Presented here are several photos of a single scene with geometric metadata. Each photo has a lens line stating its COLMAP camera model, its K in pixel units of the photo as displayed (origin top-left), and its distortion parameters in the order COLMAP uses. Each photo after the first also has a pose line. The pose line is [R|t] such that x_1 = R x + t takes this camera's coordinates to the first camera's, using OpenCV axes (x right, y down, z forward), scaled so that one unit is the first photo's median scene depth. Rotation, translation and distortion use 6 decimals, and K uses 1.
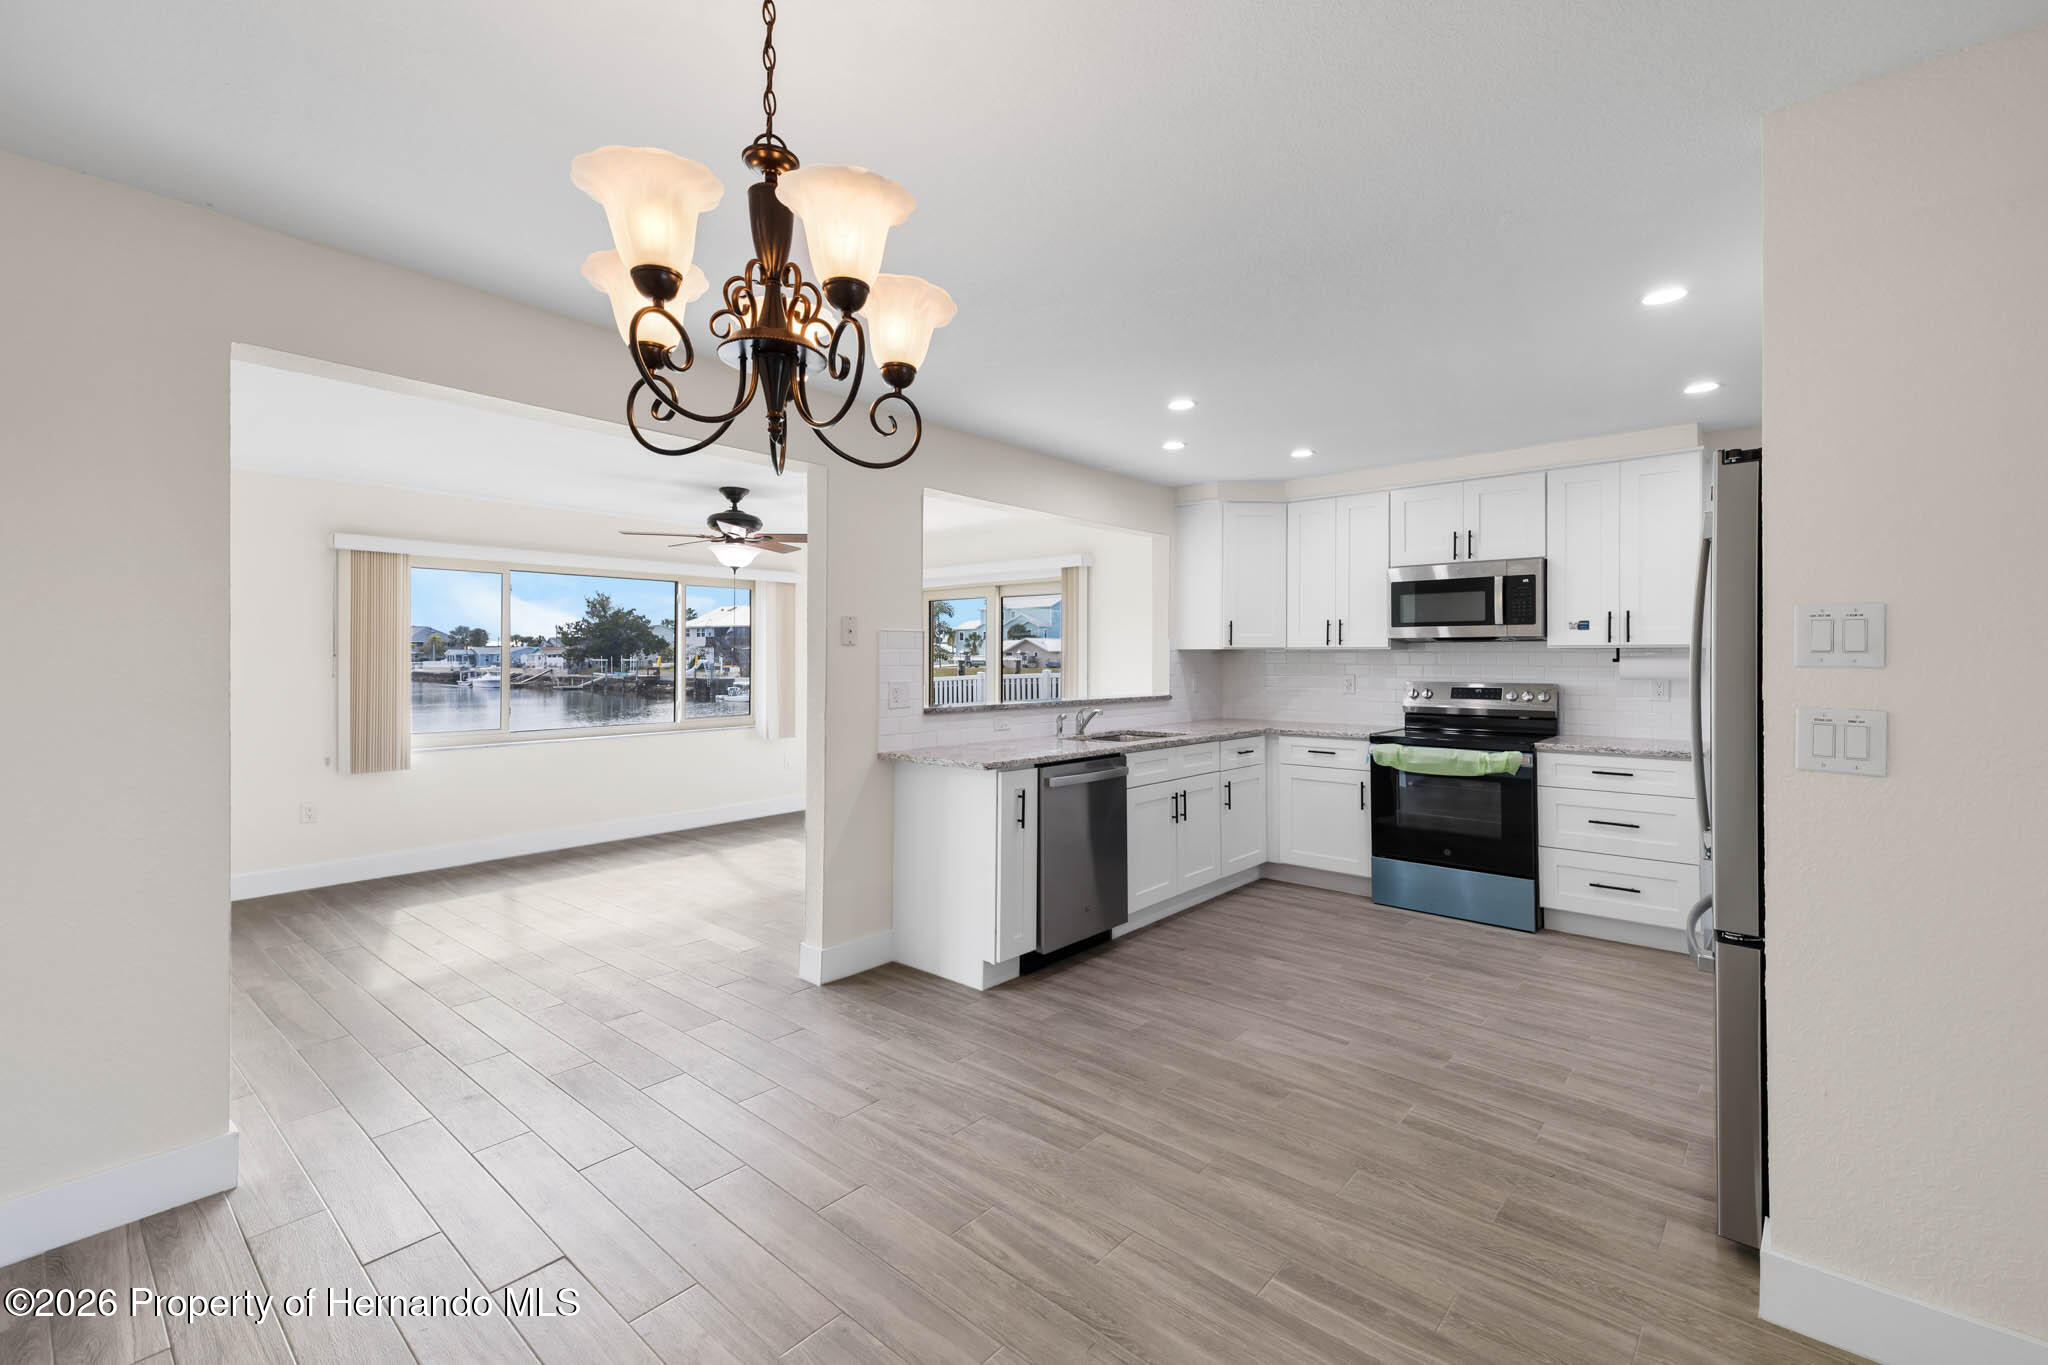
lens RADIAL K [[884.6, 0, 985.0], [0, 884.6, 661.2], [0, 0, 1]] dist [0.036648, -0.000693]
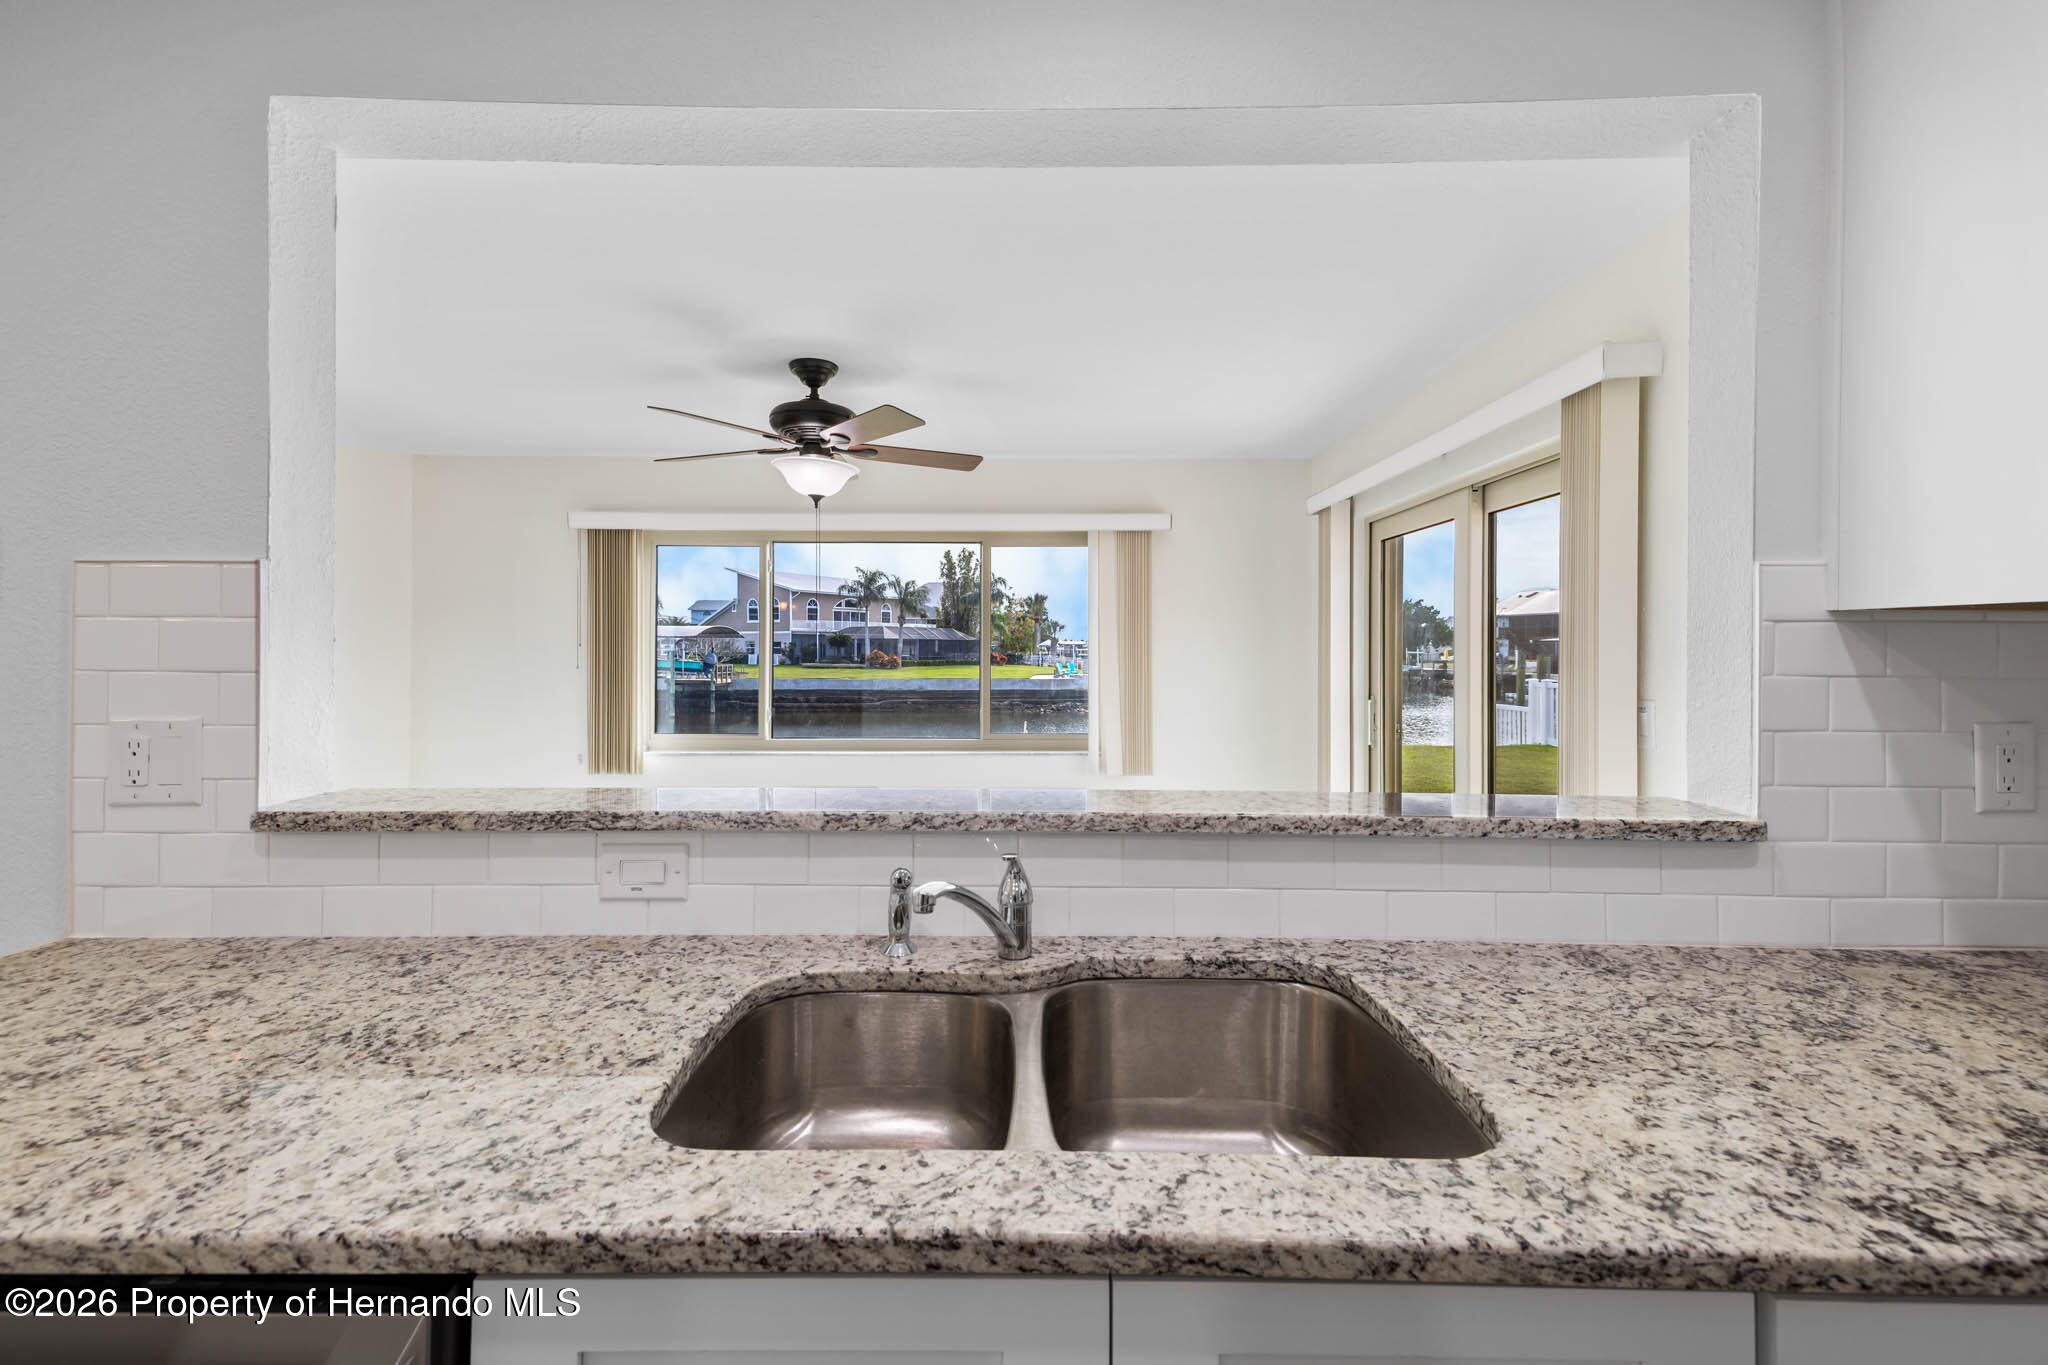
lens RADIAL K [[884.6, 0, 1023.1], [0, 884.6, 665.2], [0, 0, 1]] dist [0.036648, -0.000693]
pose [[0.676660, 0.013057, -0.736180, 0.327986], [-0.003619, 0.999890, 0.014407, -0.004144], [0.736287, -0.007085, 0.676633, 0.937000]]
